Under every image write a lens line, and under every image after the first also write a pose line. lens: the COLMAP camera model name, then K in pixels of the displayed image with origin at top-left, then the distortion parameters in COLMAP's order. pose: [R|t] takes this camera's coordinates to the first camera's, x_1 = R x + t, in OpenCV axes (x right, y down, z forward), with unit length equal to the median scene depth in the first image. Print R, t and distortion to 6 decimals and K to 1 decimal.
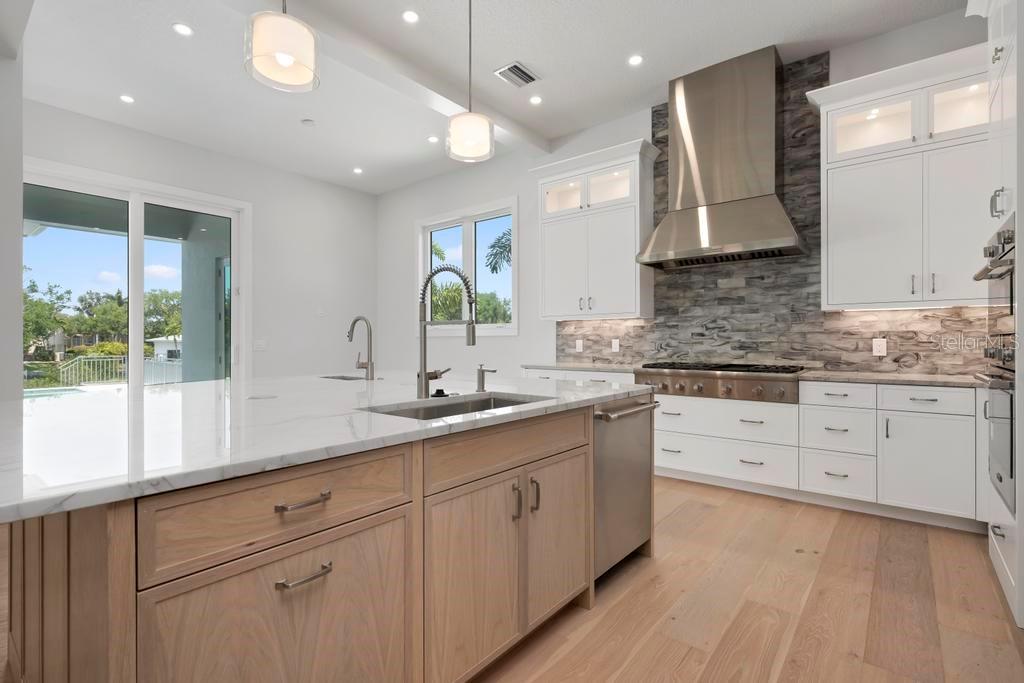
lens RADIAL K [[480.5, 0, 515.5], [0, 480.5, 342.1], [0, 0, 1]] dist [0.000260, 0.003387]
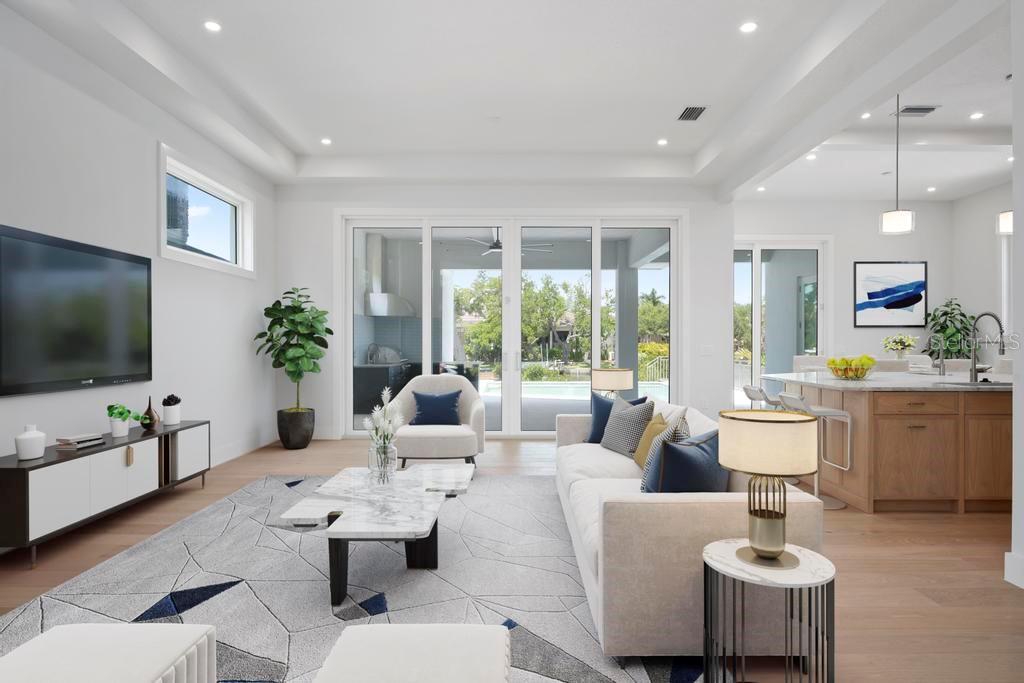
lens RADIAL K [[643.9, 0, 514.0], [0, 643.9, 342.1], [0, 0, 1]] dist [0.005380, -0.015037]
pose [[0.632086, -0.002828, -0.774893, 0.286559], [0.004351, 0.999991, -0.000100, -0.022138], [0.774886, -0.003308, 0.632092, -0.914415]]
